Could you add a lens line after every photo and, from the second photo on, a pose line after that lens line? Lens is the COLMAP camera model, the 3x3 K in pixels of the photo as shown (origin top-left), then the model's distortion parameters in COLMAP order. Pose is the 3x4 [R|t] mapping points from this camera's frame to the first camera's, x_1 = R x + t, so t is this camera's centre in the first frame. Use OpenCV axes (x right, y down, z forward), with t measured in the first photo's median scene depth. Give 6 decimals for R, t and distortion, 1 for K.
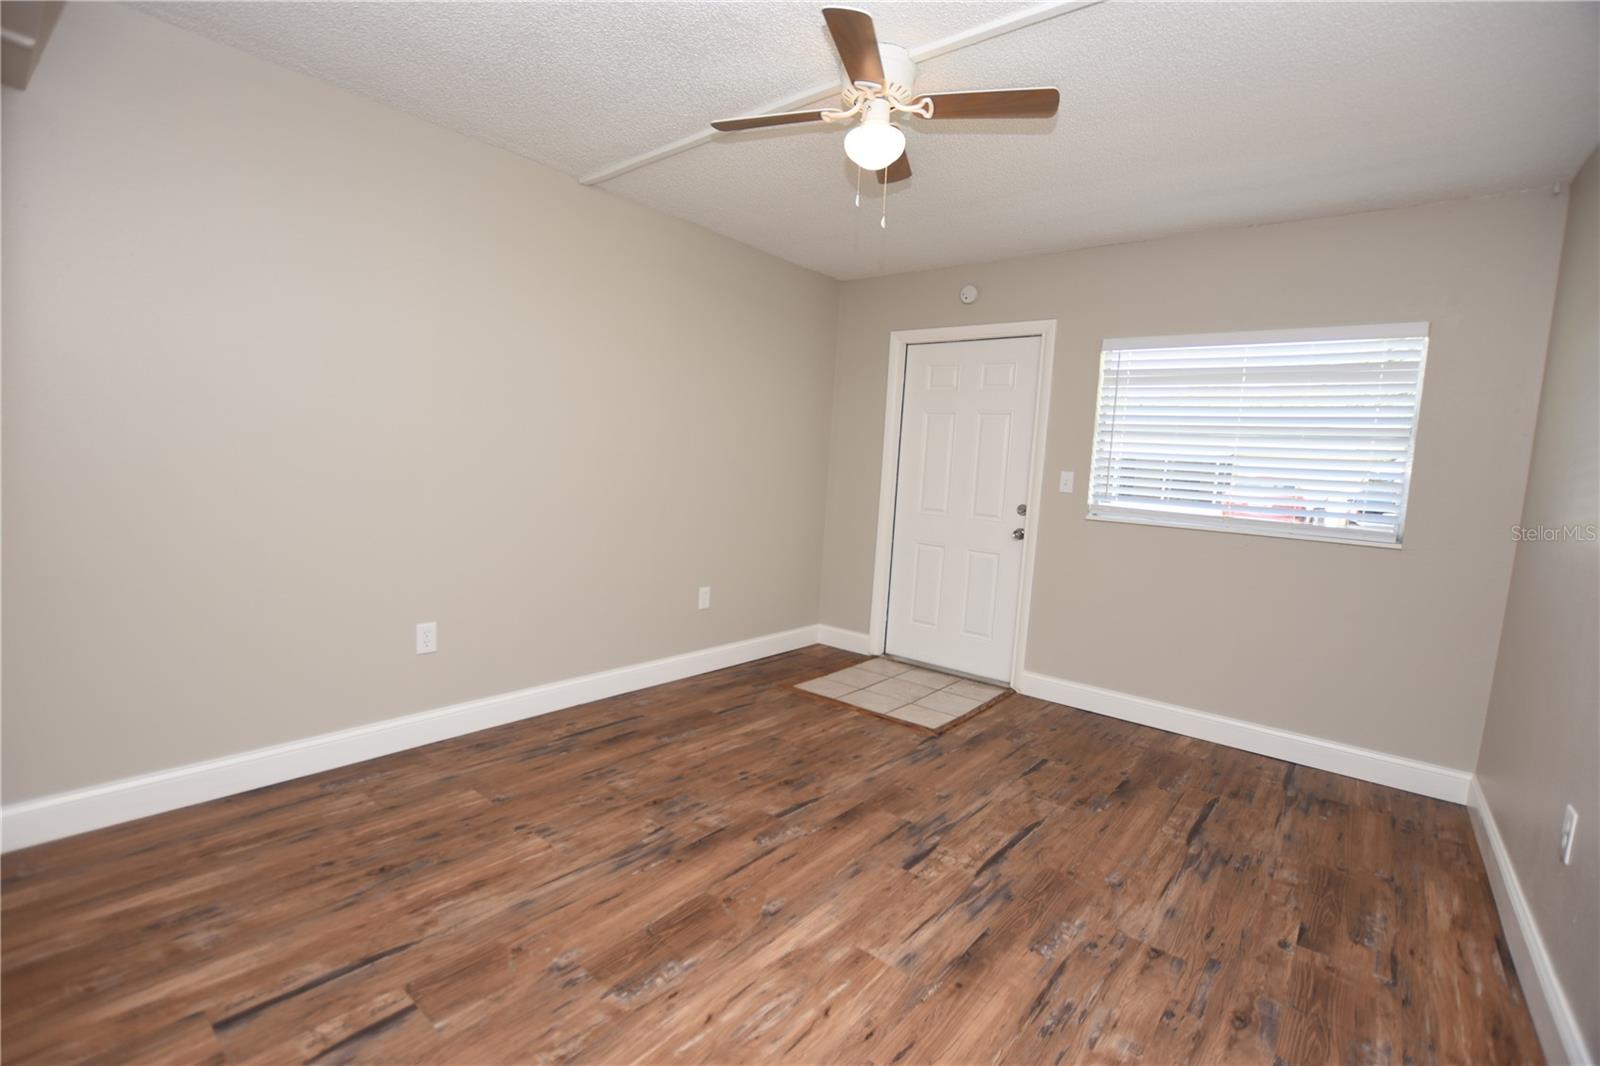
lens RADIAL K [[710.1, 0, 789.2], [0, 710.1, 531.4], [0, 0, 1]] dist [-0.025226, 0.000298]
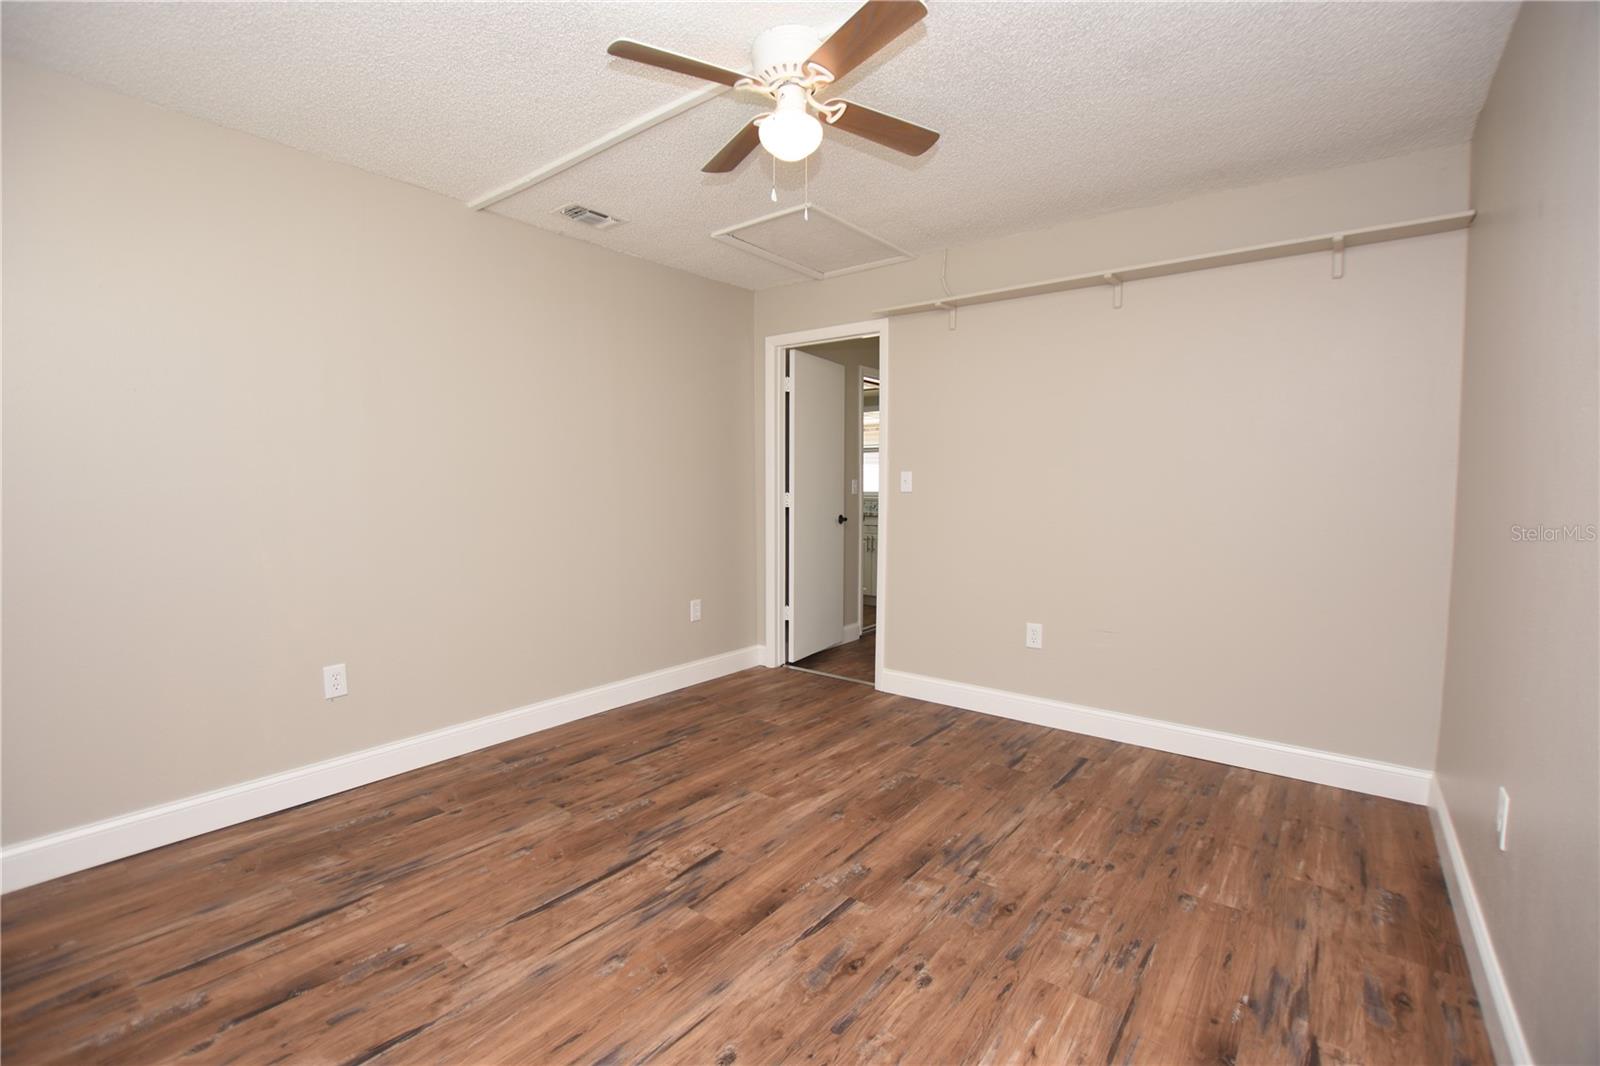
lens RADIAL K [[710.1, 0, 789.2], [0, 710.1, 531.4], [0, 0, 1]] dist [-0.025226, 0.000298]
pose [[-0.997881, -0.055350, -0.034206, 0.120589], [-0.060227, 0.984679, 0.163644, -0.170937], [0.024624, 0.165357, -0.985926, 1.915859]]
